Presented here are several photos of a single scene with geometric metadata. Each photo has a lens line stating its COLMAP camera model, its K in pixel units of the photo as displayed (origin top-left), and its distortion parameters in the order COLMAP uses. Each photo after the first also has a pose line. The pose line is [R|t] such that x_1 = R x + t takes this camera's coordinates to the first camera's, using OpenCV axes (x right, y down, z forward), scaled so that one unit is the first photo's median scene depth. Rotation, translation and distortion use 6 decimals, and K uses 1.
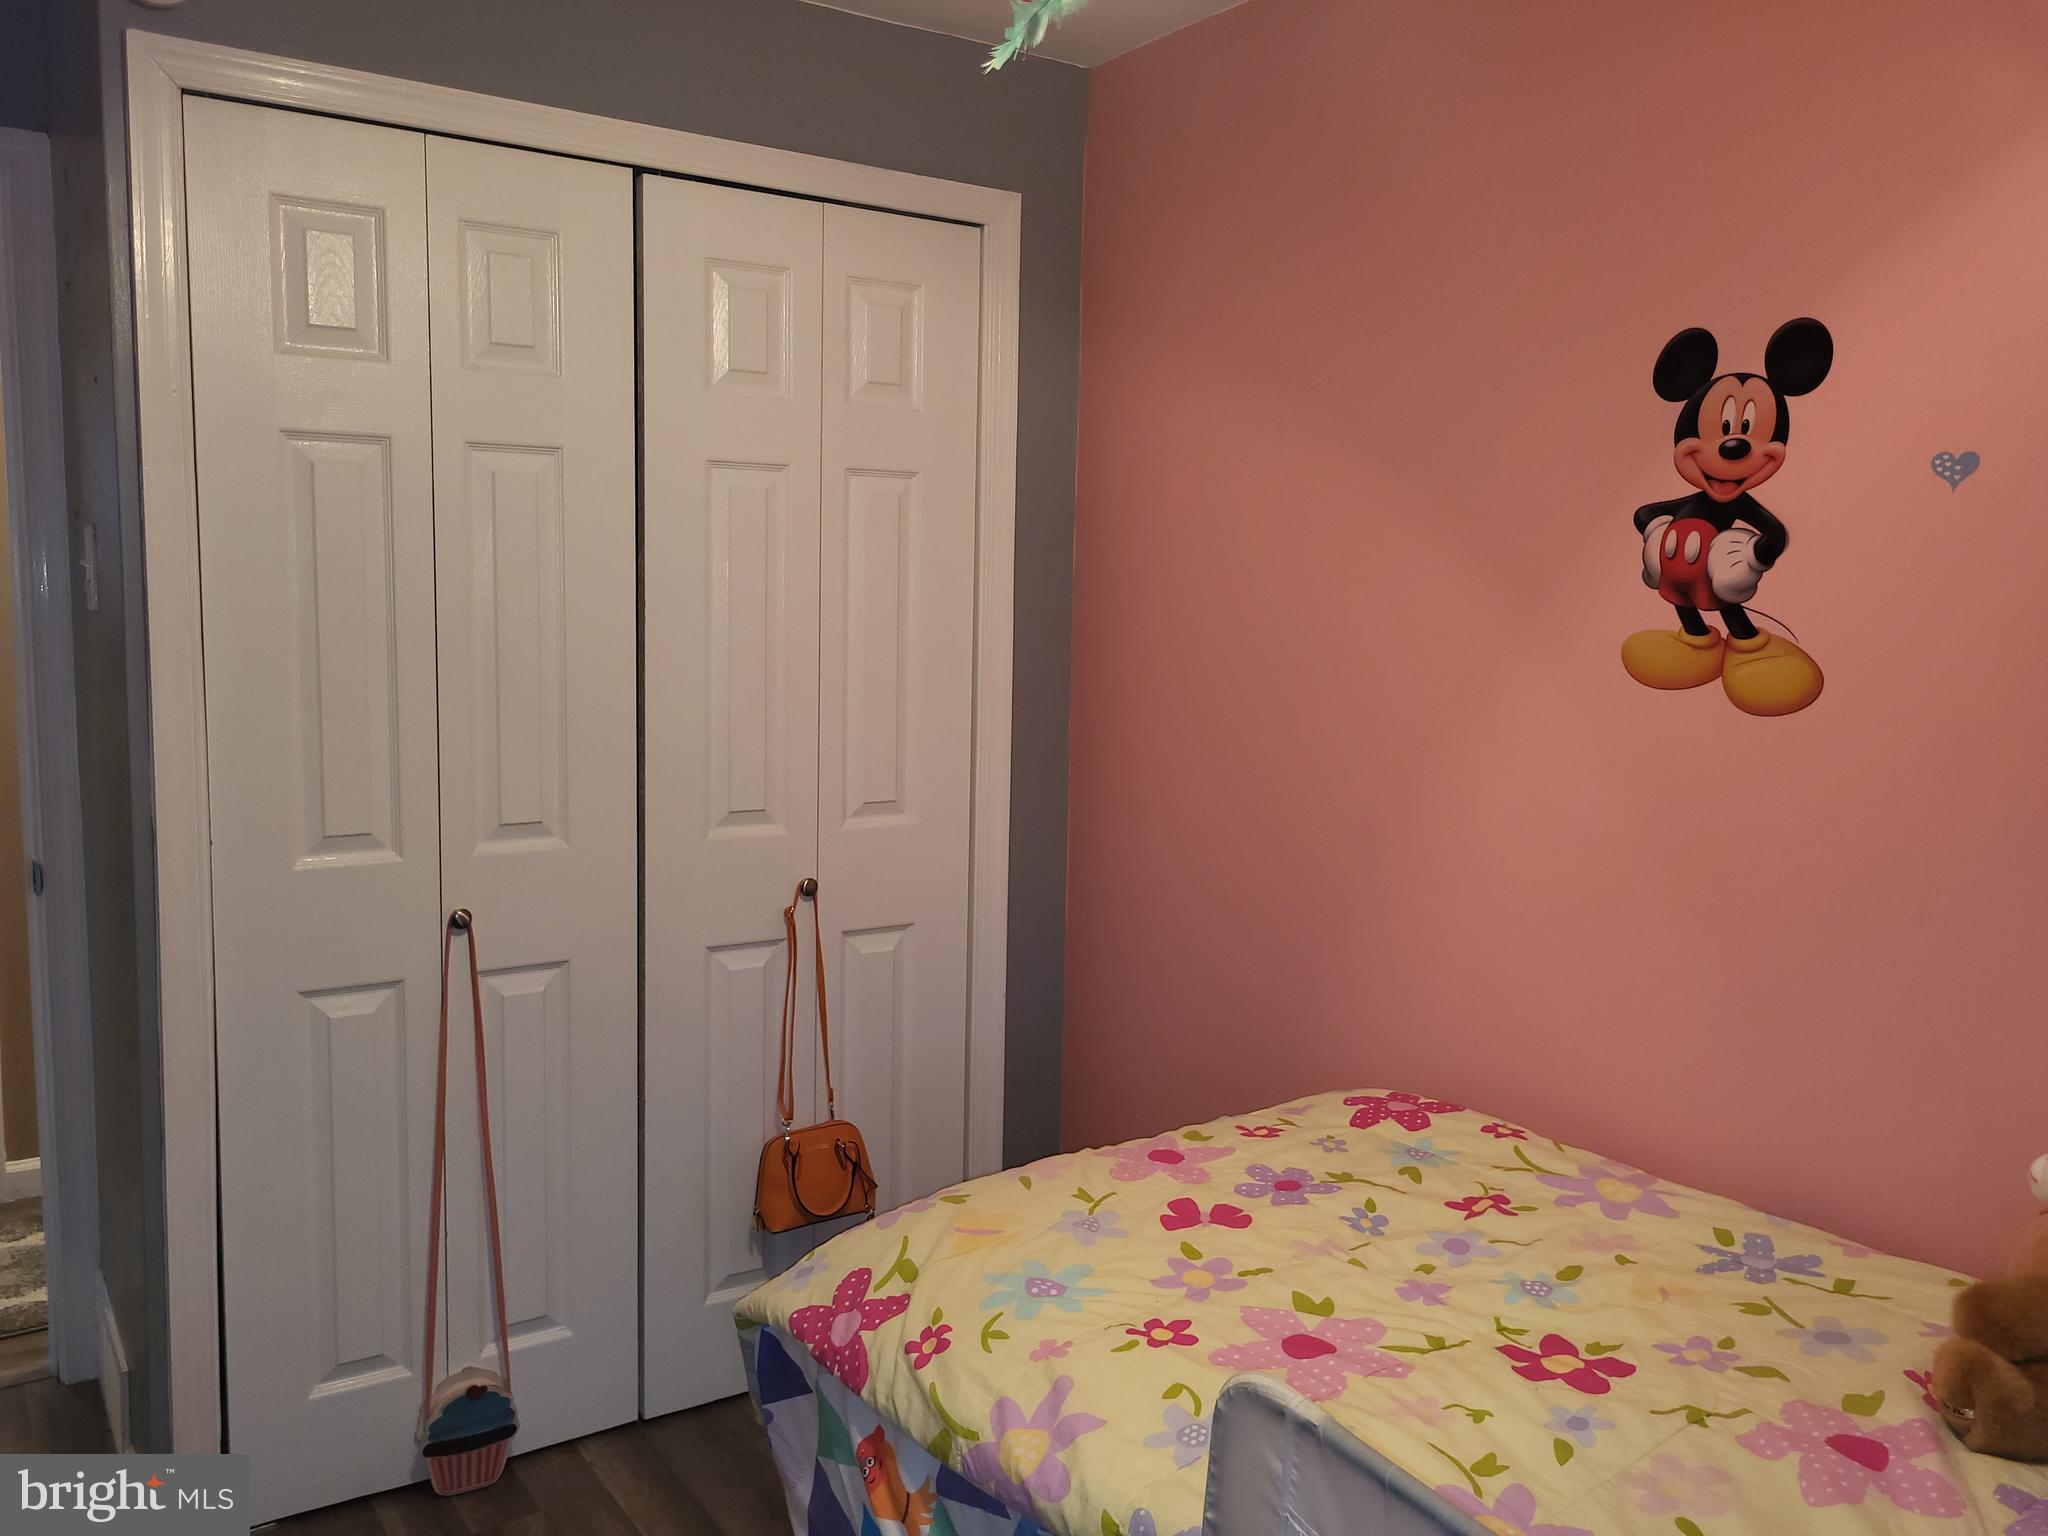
lens RADIAL K [[1558.7, 0, 1013.6], [0, 1558.7, 762.4], [0, 0, 1]] dist [0.044661, -0.036372]
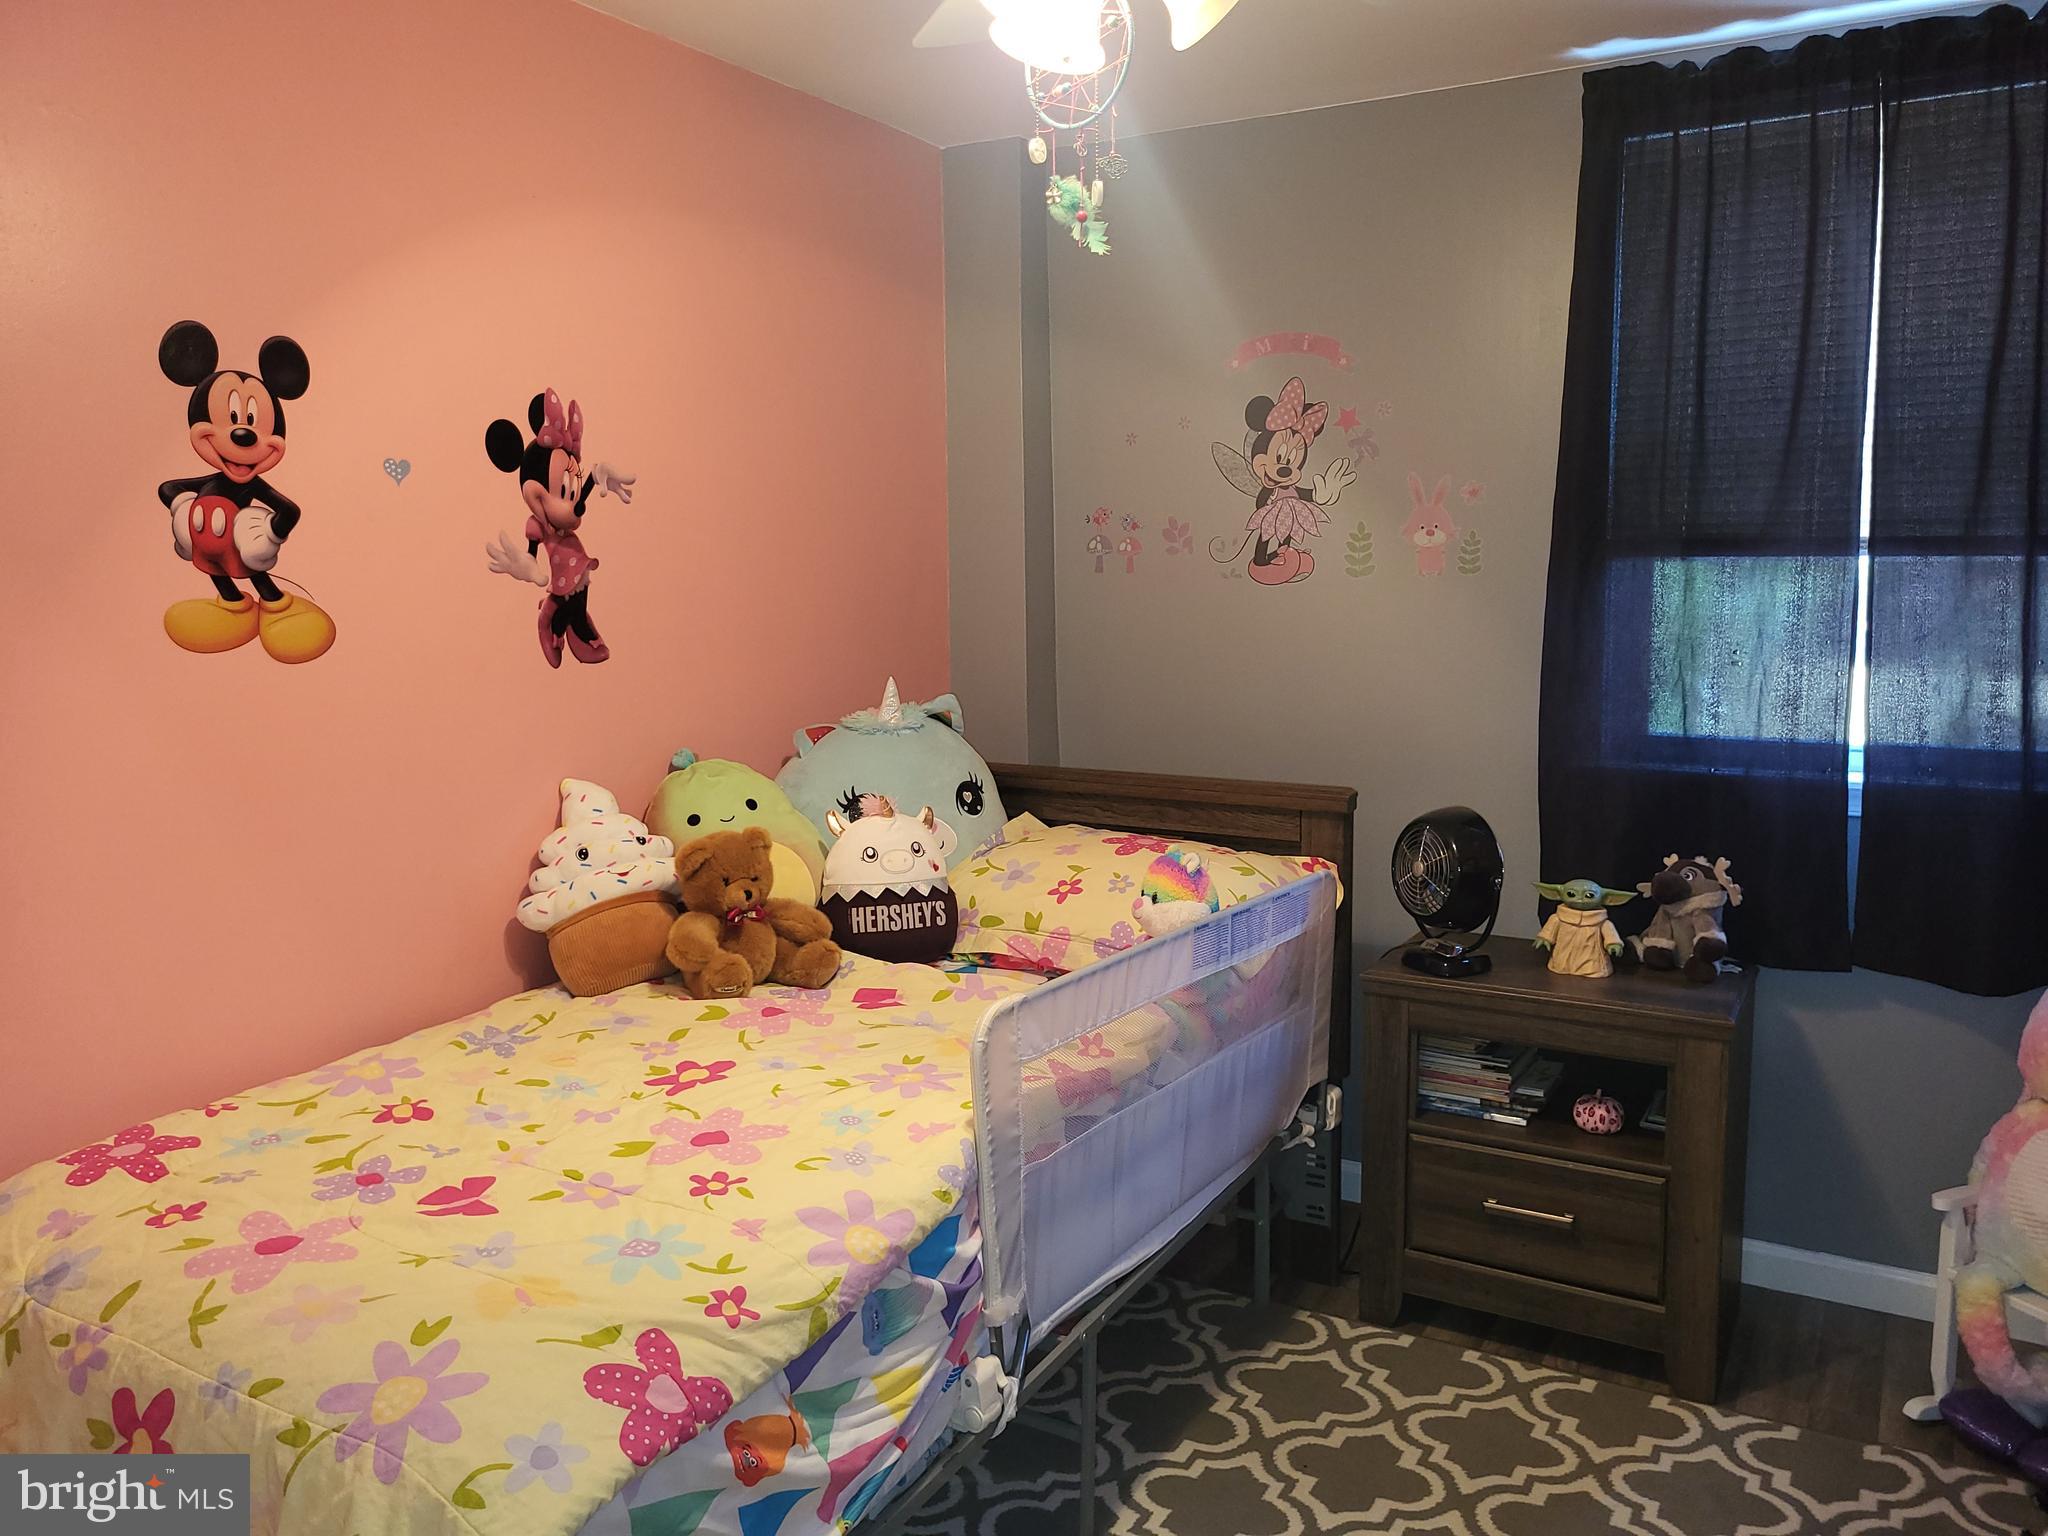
lens RADIAL K [[1558.7, 0, 1016.7], [0, 1558.7, 769.8], [0, 0, 1]] dist [0.044661, -0.036372]
pose [[-0.420793, -0.140970, 0.896137, -0.848182], [0.108330, 0.972975, 0.203924, -0.136039], [-0.900665, 0.182888, -0.394149, 0.988822]]
